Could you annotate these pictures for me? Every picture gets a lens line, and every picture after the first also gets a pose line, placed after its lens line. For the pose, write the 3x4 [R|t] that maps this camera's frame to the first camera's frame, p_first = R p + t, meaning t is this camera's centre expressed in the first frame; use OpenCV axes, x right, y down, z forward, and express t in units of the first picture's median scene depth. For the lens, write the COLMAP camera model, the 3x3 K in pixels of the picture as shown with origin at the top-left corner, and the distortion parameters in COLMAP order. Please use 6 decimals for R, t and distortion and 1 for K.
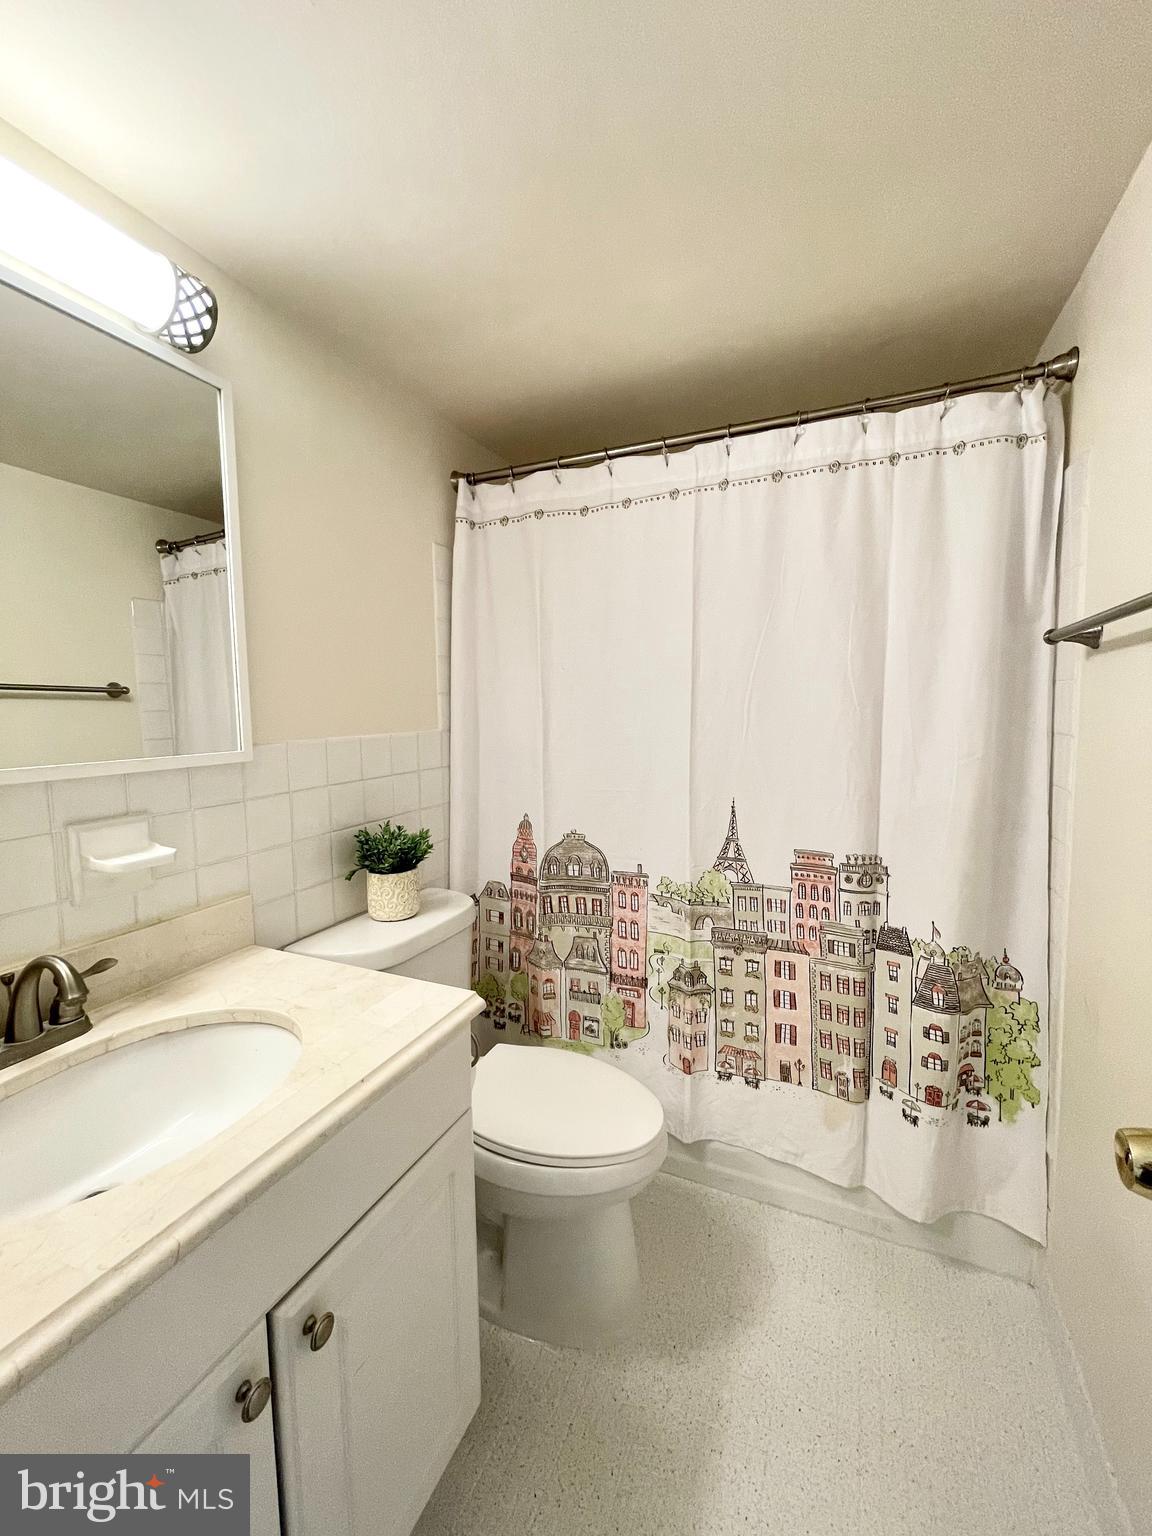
lens RADIAL K [[619.7, 0, 579.3], [0, 619.7, 759.4], [0, 0, 1]] dist [-0.002458, -0.000057]
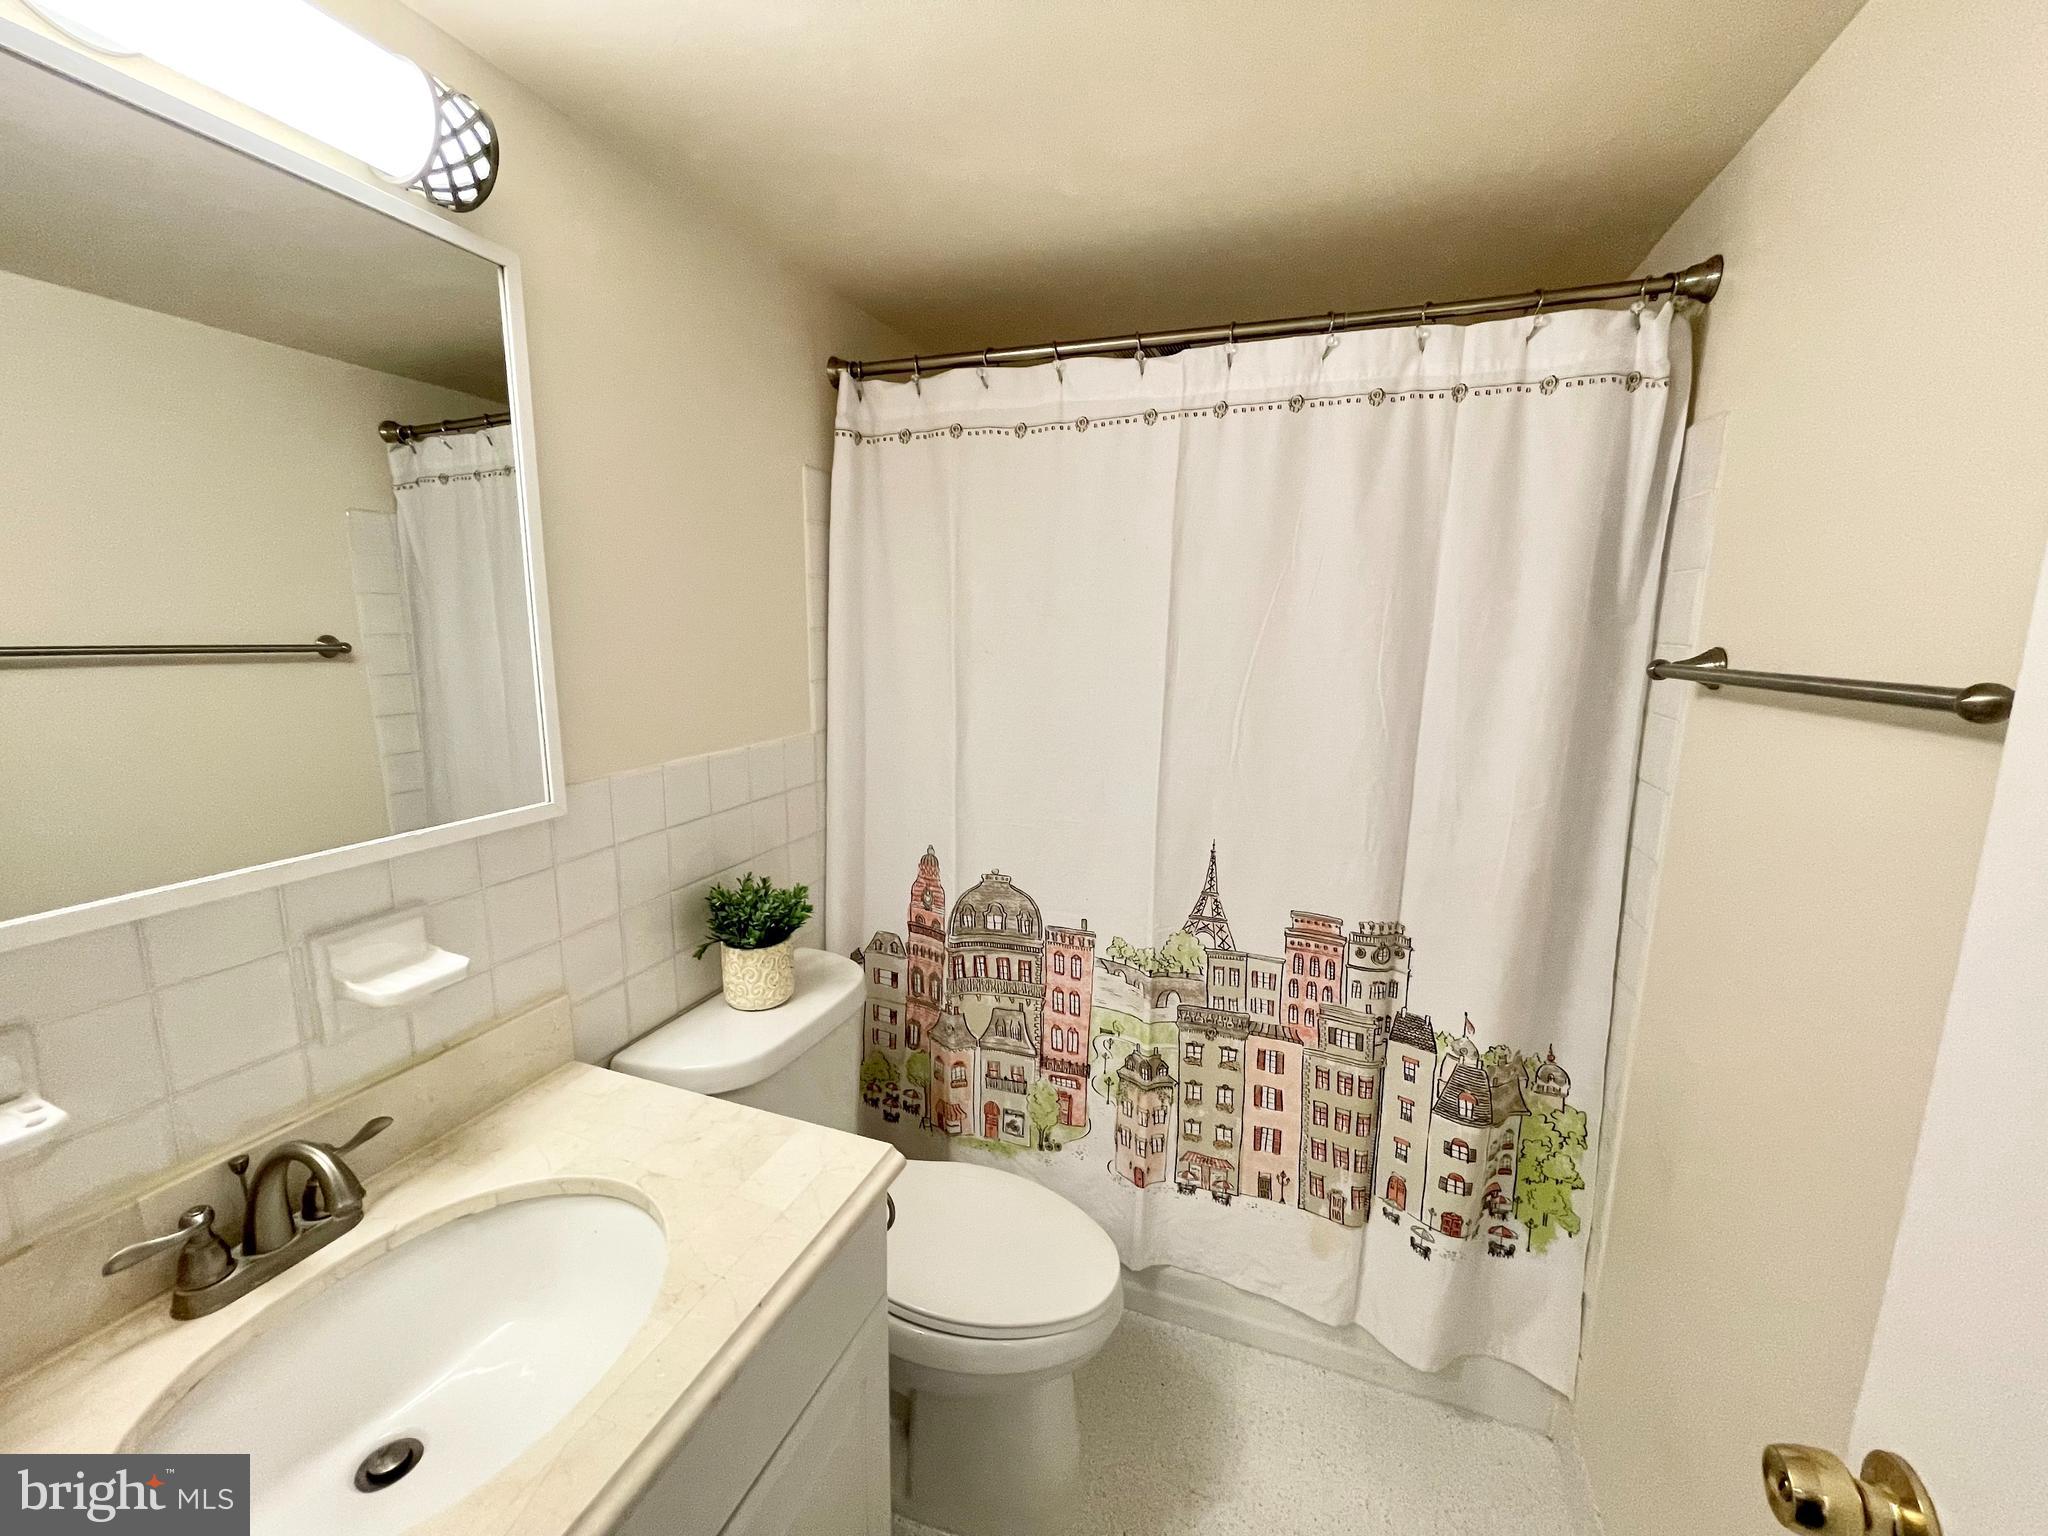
lens RADIAL K [[826.3, 0, 1014.6], [0, 826.3, 770.4], [0, 0, 1]] dist [-0.002458, -0.000057]
pose [[0.997881, 0.015259, 0.063245, -0.062558], [-0.021062, 0.995524, 0.092127, -0.118361], [-0.061557, -0.093264, 0.993737, 0.029503]]
